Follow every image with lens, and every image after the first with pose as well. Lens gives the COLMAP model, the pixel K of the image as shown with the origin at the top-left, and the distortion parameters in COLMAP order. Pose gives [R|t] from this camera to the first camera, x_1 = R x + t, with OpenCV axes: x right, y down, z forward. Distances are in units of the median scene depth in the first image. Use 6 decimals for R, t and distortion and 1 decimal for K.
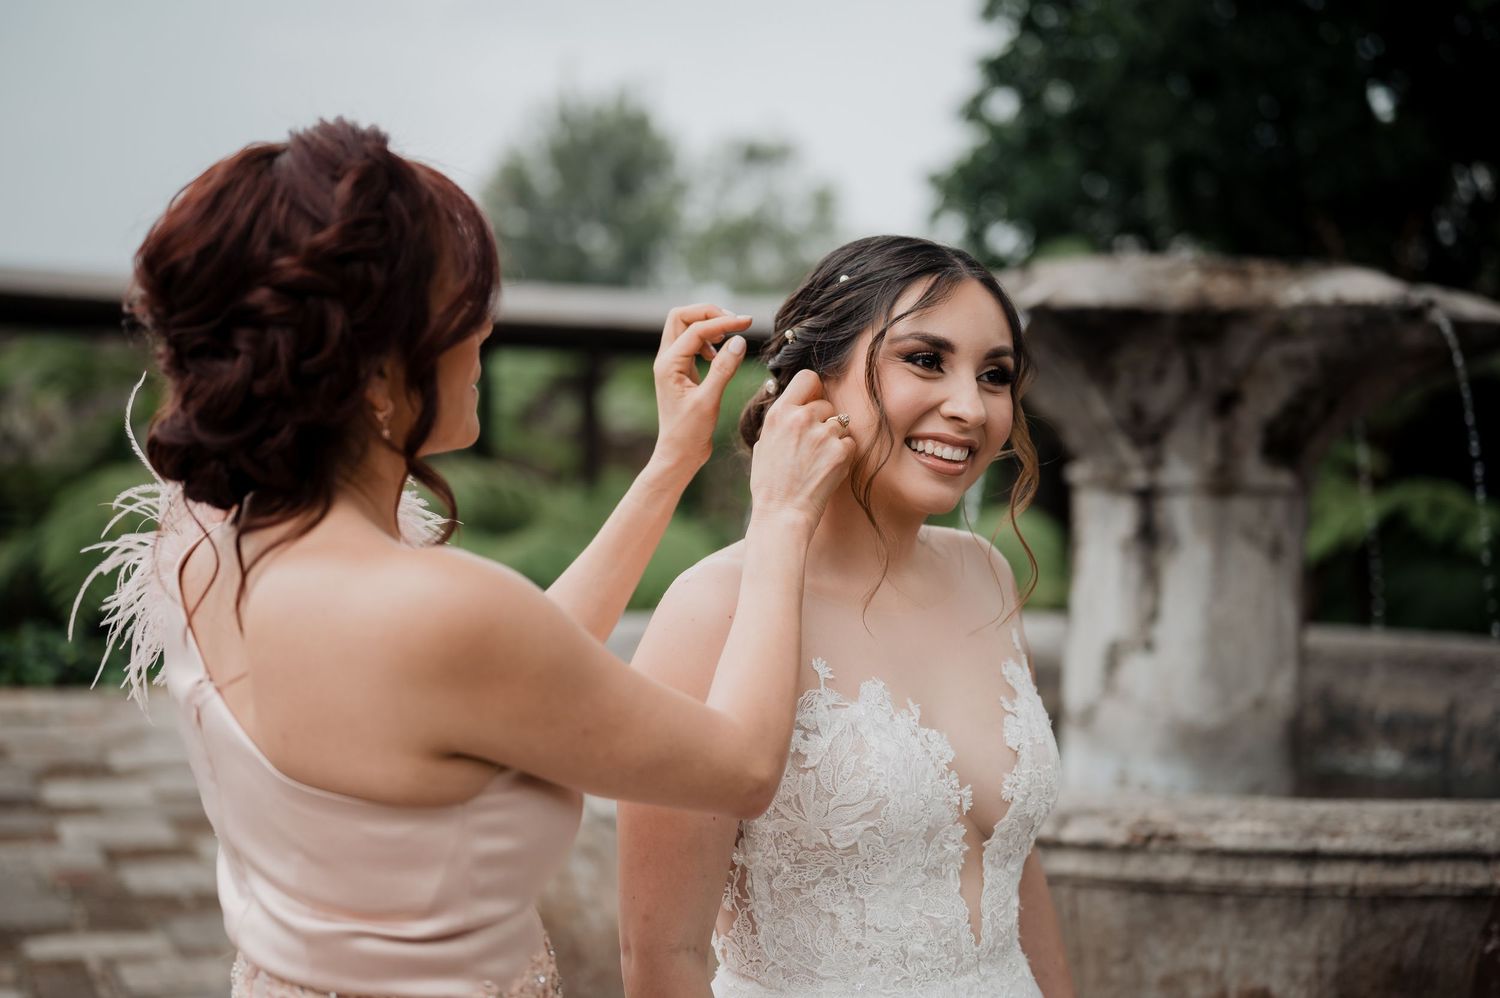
lens RADIAL K [[2119.4, 0, 752.1], [0, 2119.4, 507.3], [0, 0, 1]] dist [-0.004115, -0.211891]
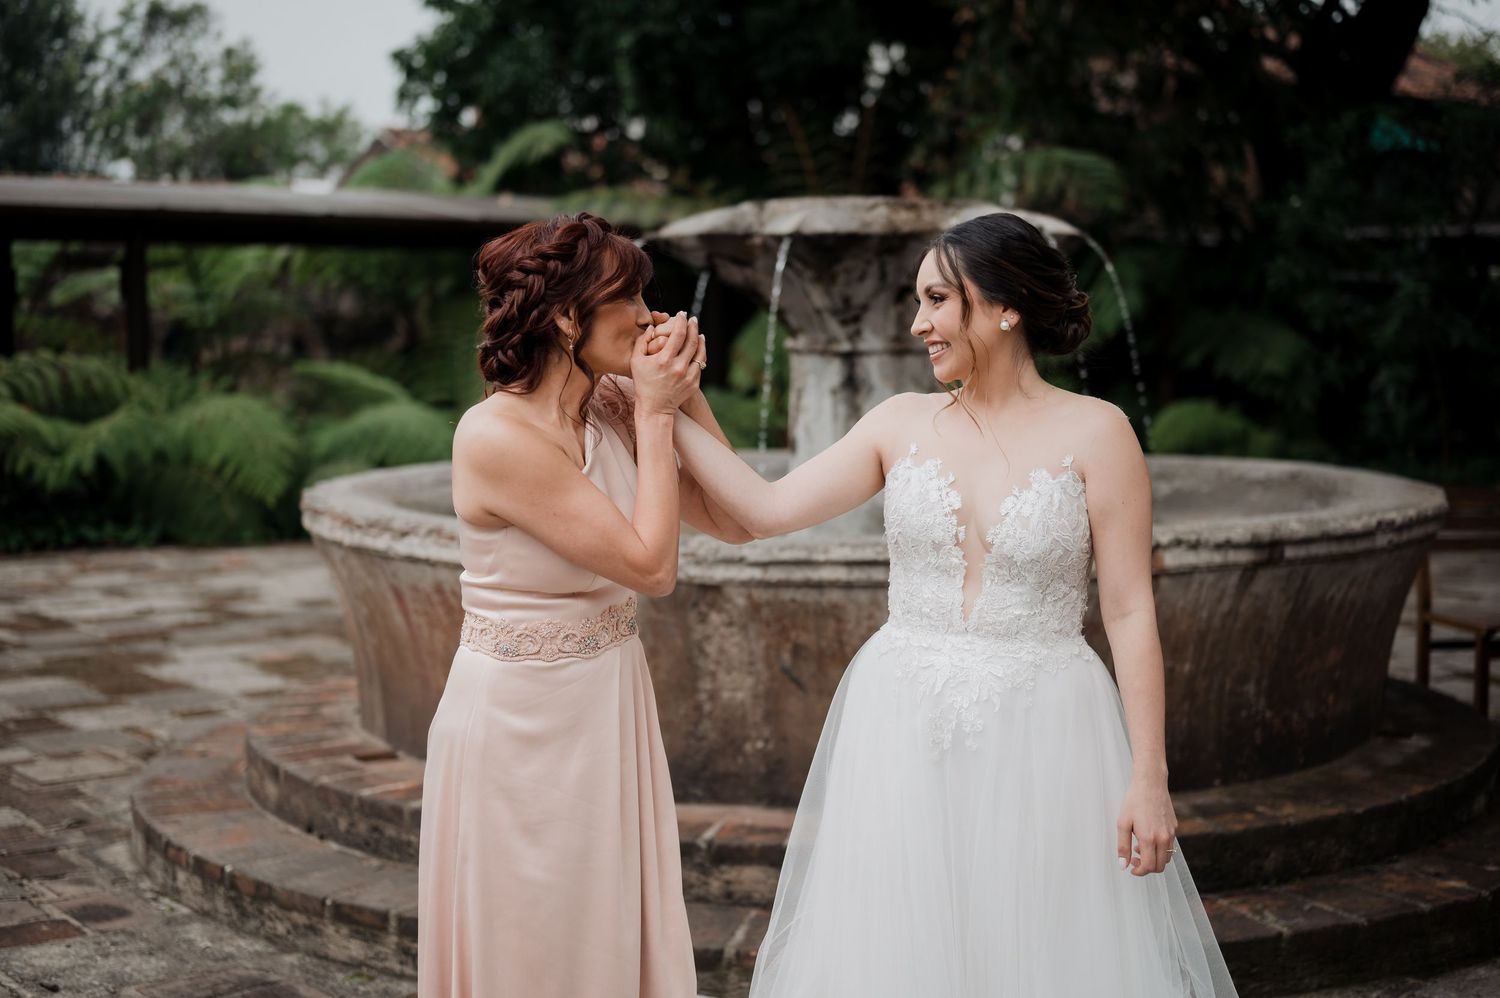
lens RADIAL K [[2119.4, 0, 752.1], [0, 2119.4, 507.3], [0, 0, 1]] dist [-0.004115, -0.211891]
pose [[0.962048, -0.053655, 0.267553, -0.290609], [0.036345, 0.996938, 0.069236, -0.006428], [-0.270448, -0.056884, 0.961052, -0.423561]]
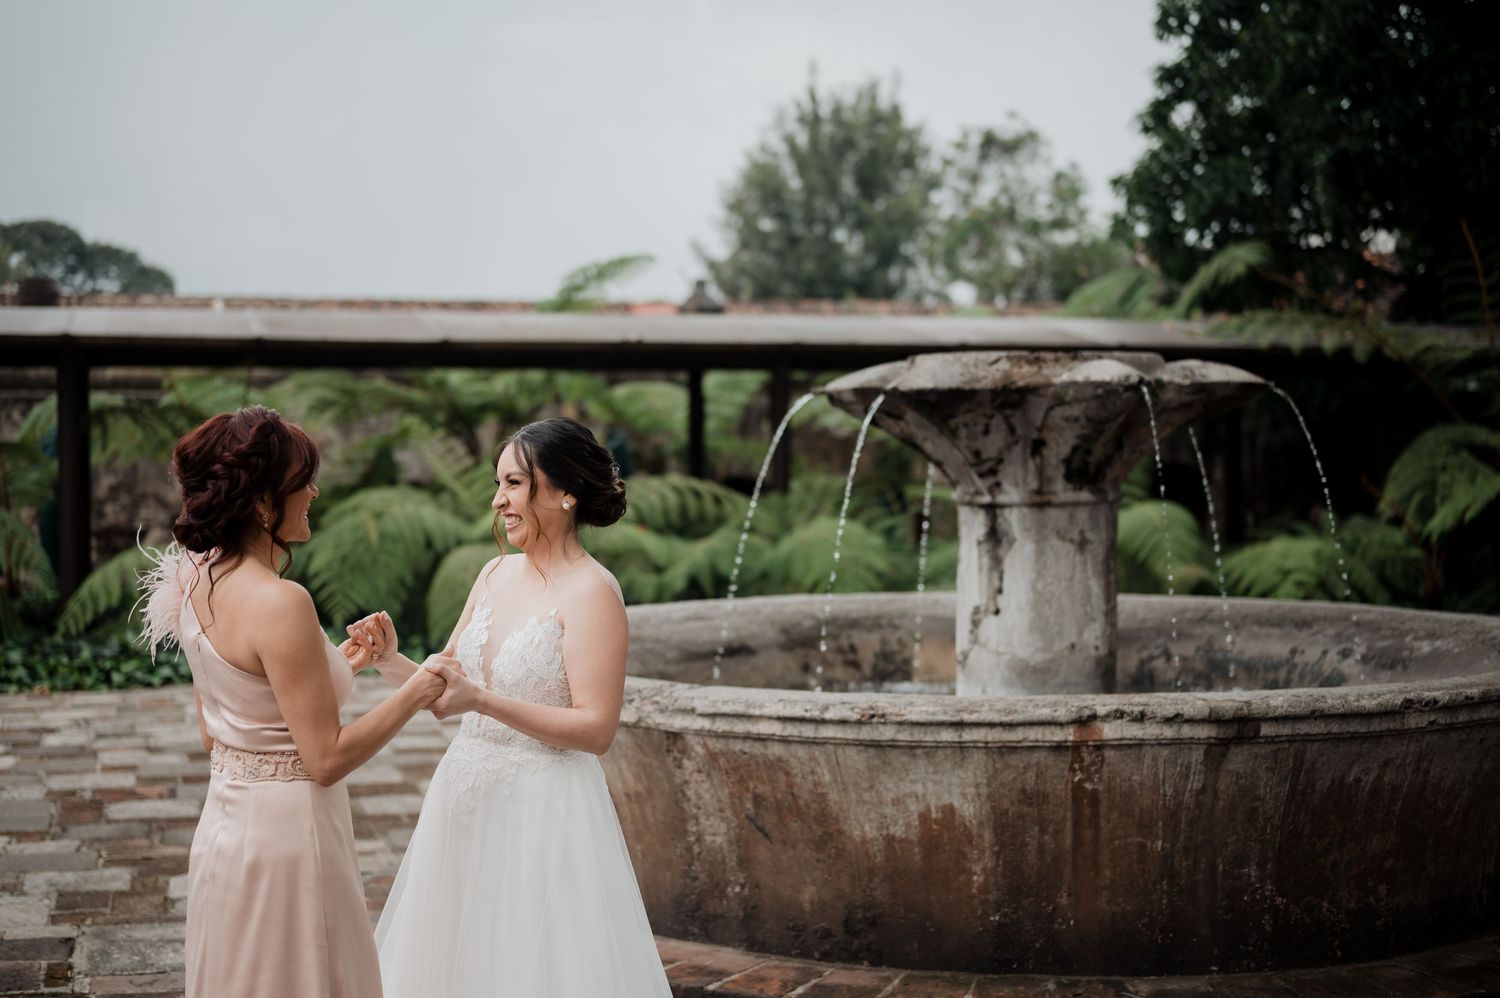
lens RADIAL K [[2107.5, 0, 746.2], [0, 2107.5, 517.0], [0, 0, 1]] dist [0.003021, -0.233840]
pose [[0.991323, -0.027493, -0.128540, 0.212385], [0.028771, 0.999553, 0.008090, -0.017808], [0.128260, -0.011718, 0.991671, -0.505415]]
